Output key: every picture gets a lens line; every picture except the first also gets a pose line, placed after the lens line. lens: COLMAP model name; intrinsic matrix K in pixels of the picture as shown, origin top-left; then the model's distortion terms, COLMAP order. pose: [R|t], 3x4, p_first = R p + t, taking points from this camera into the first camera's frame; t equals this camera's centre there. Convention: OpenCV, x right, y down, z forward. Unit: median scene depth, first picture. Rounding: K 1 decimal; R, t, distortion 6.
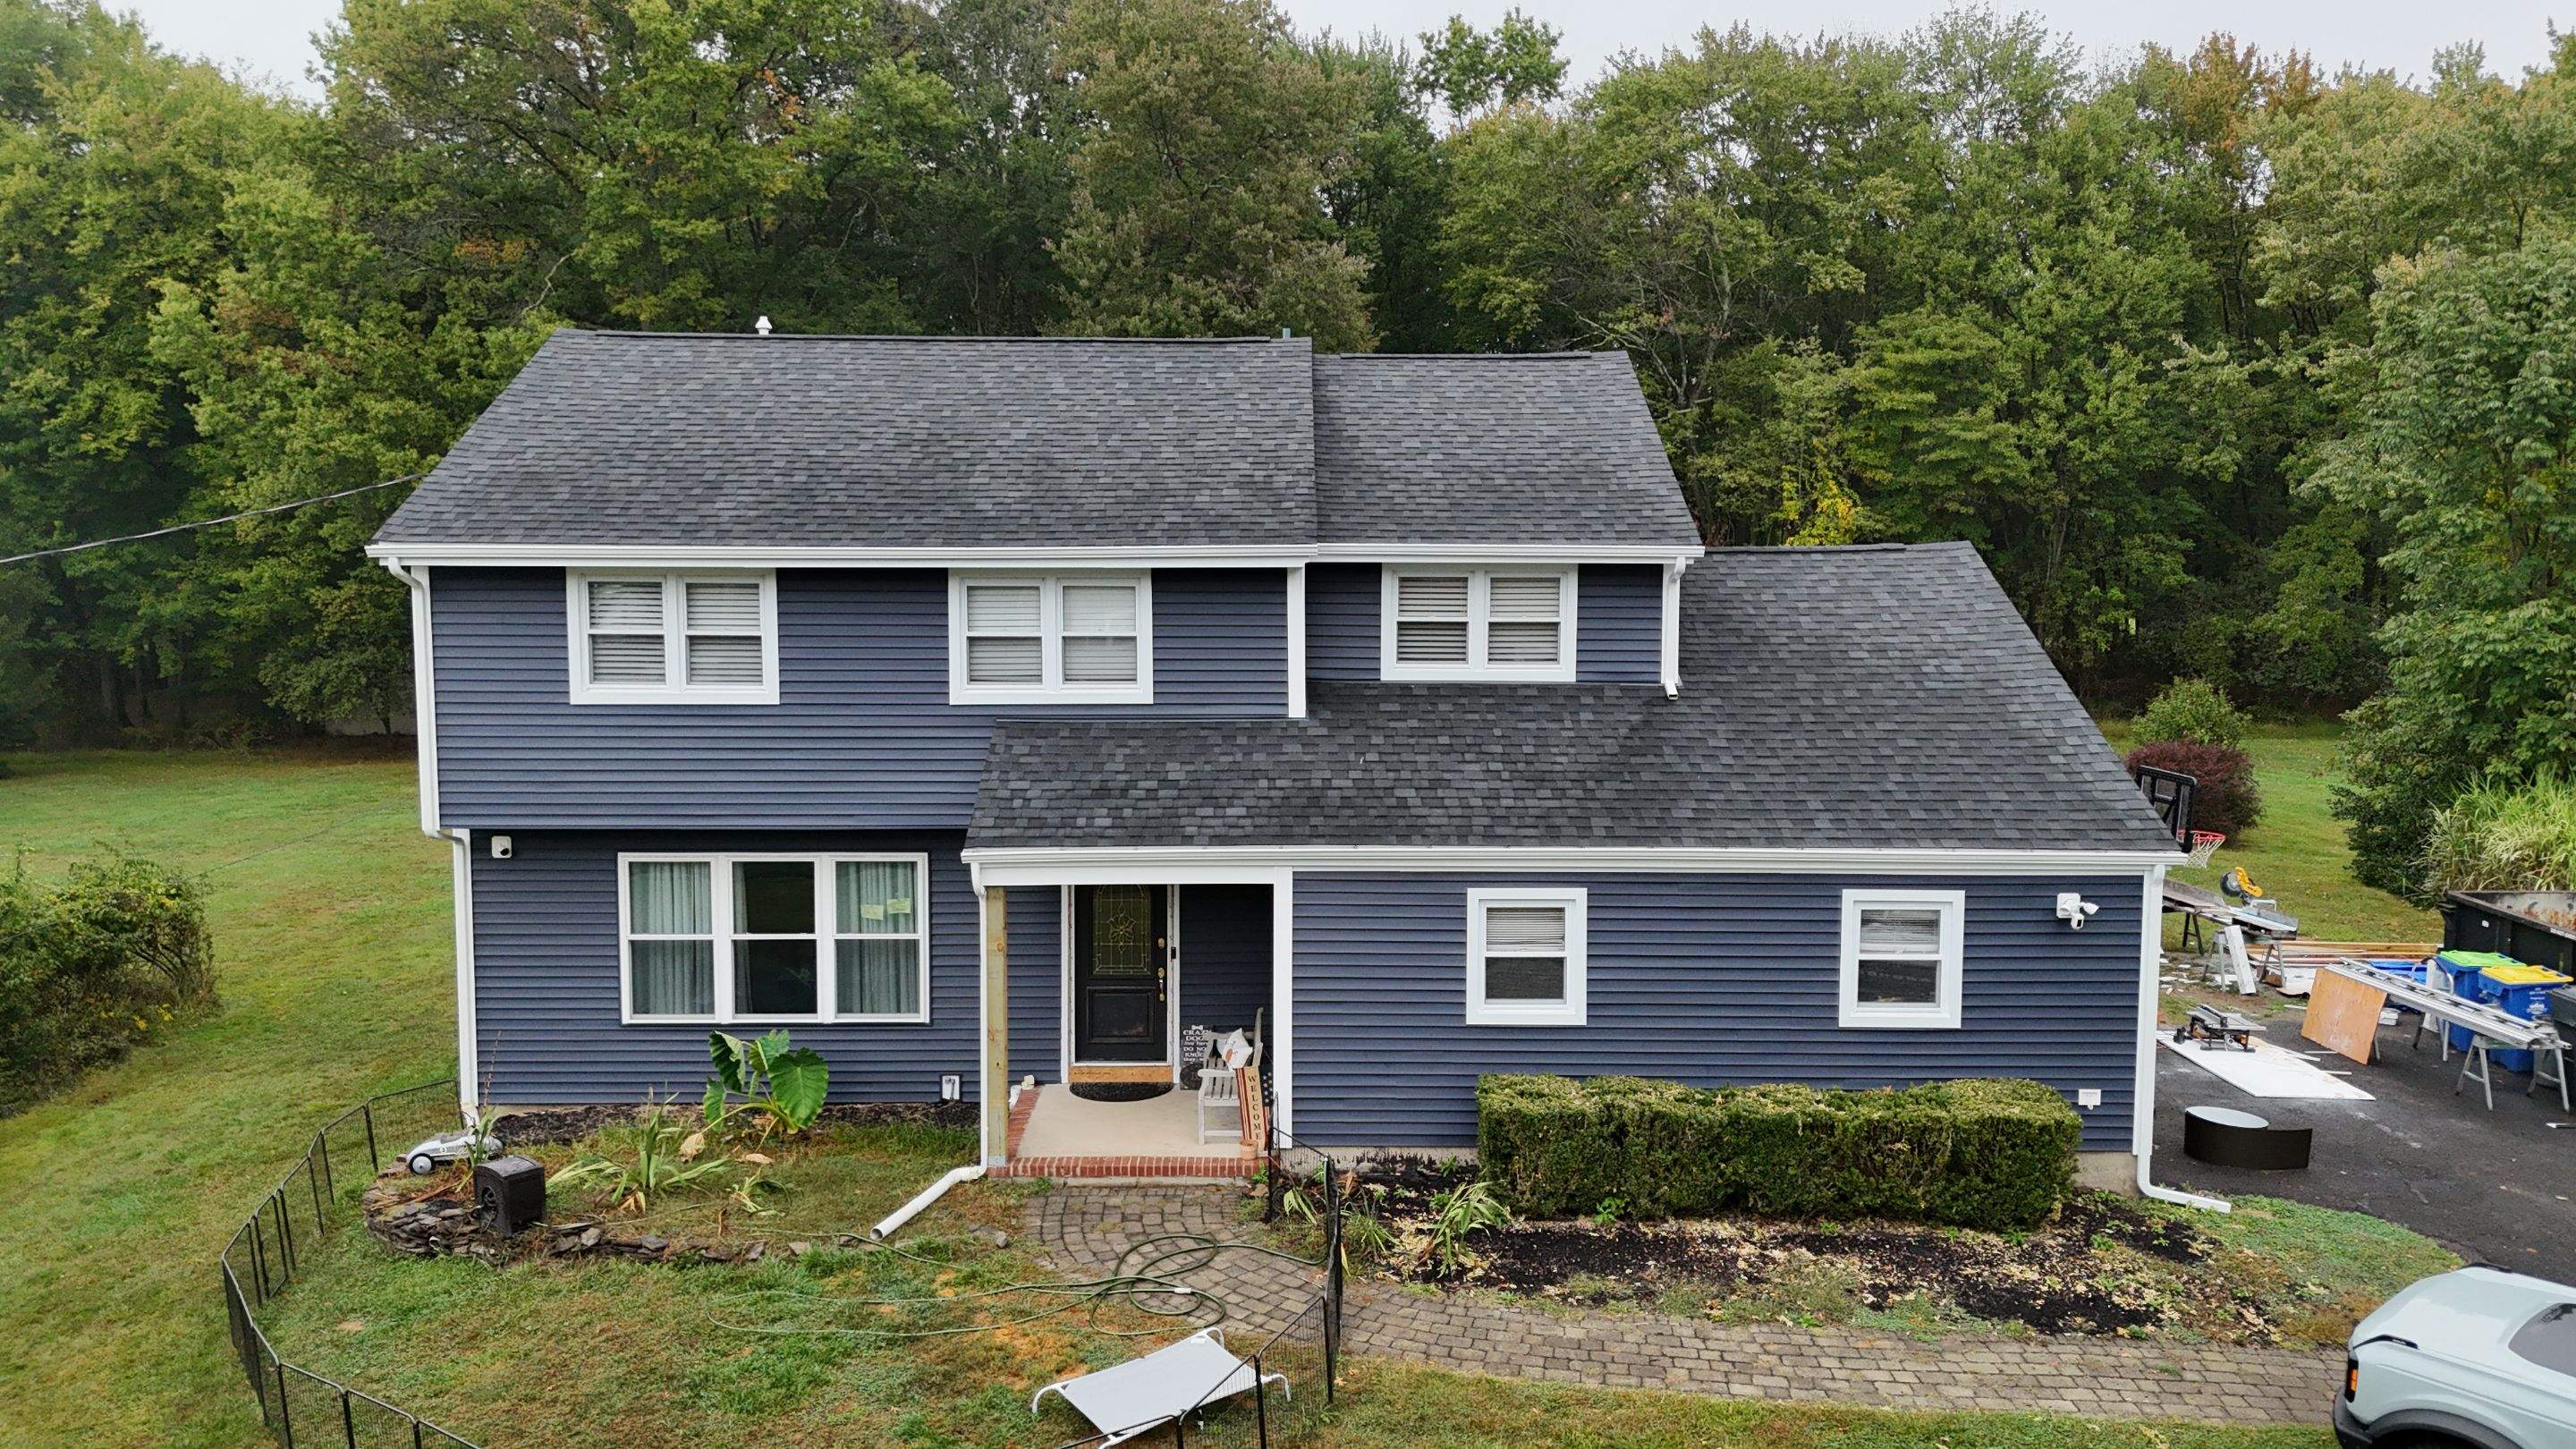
lens RADIAL K [[1905.0, 0, 1288.0], [0, 1905.0, 724.5], [0, 0, 1]] dist [0.052780, -0.002913]
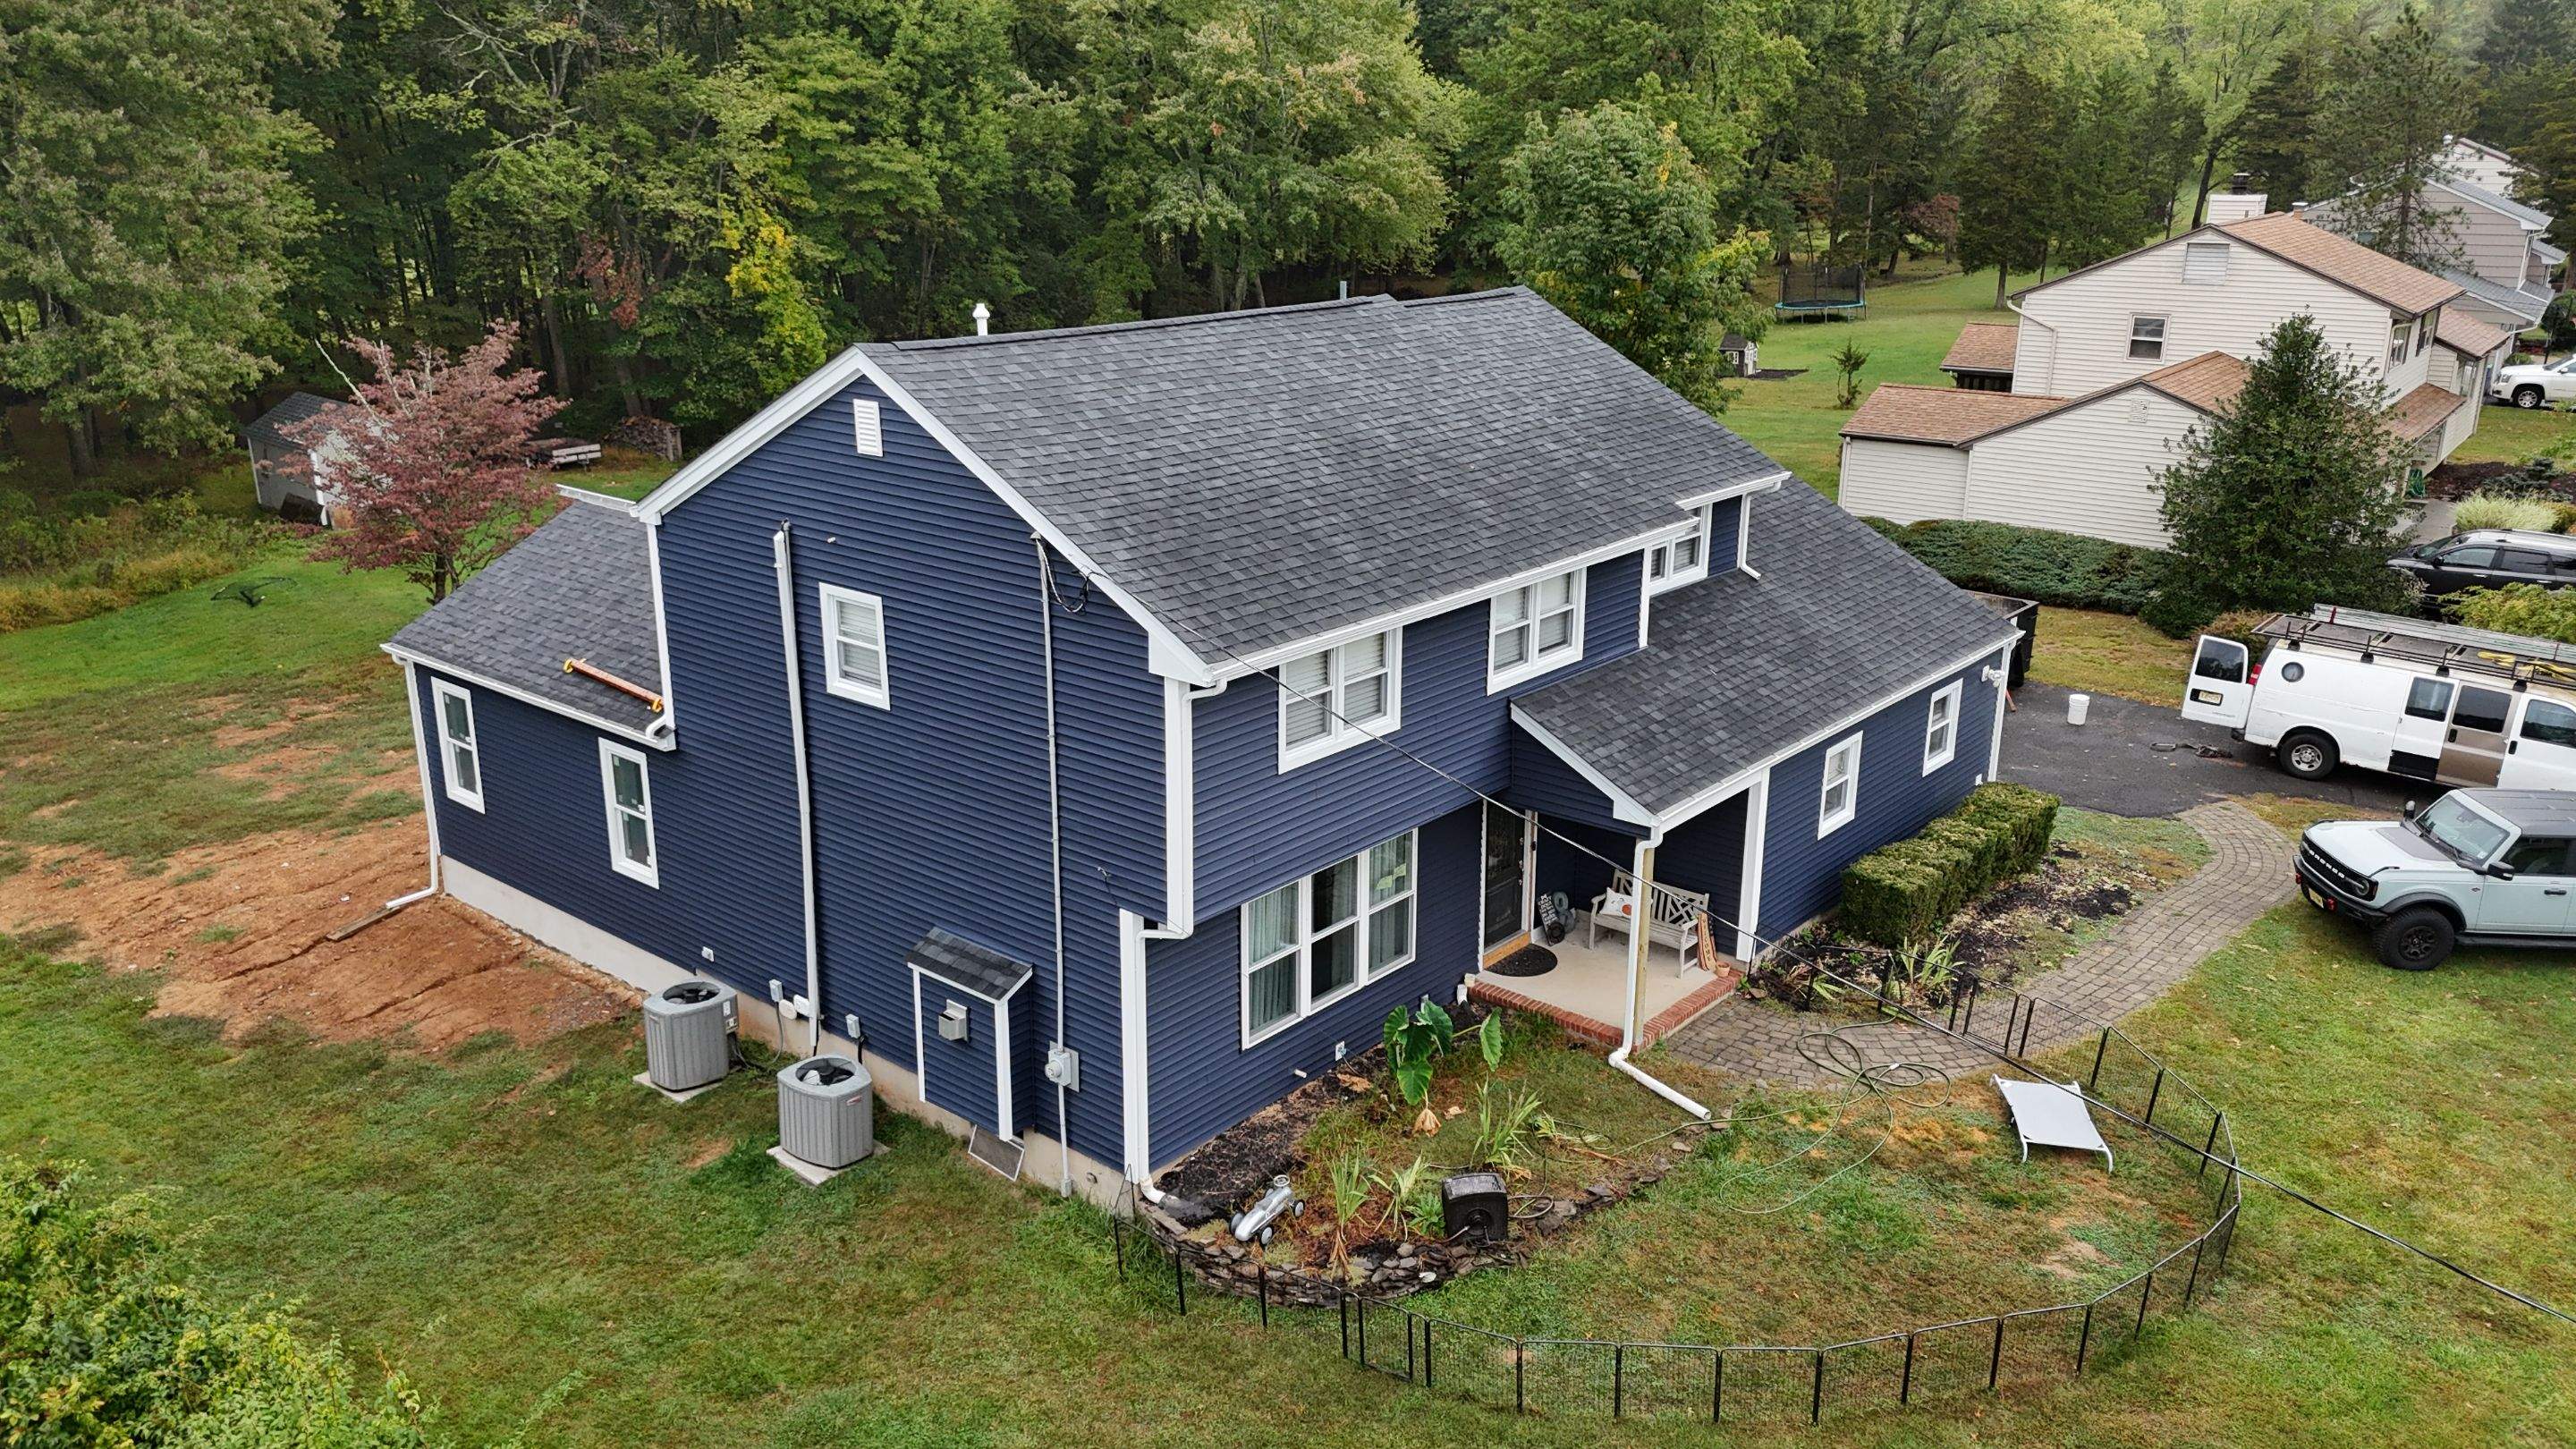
lens RADIAL K [[1905.0, 0, 1288.0], [0, 1905.0, 724.5], [0, 0, 1]] dist [0.052780, -0.002913]
pose [[0.660186, -0.228170, 0.715607, -0.337622], [0.077628, 0.968368, 0.237145, -0.085871], [-0.747080, -0.101008, 0.657015, 0.099681]]
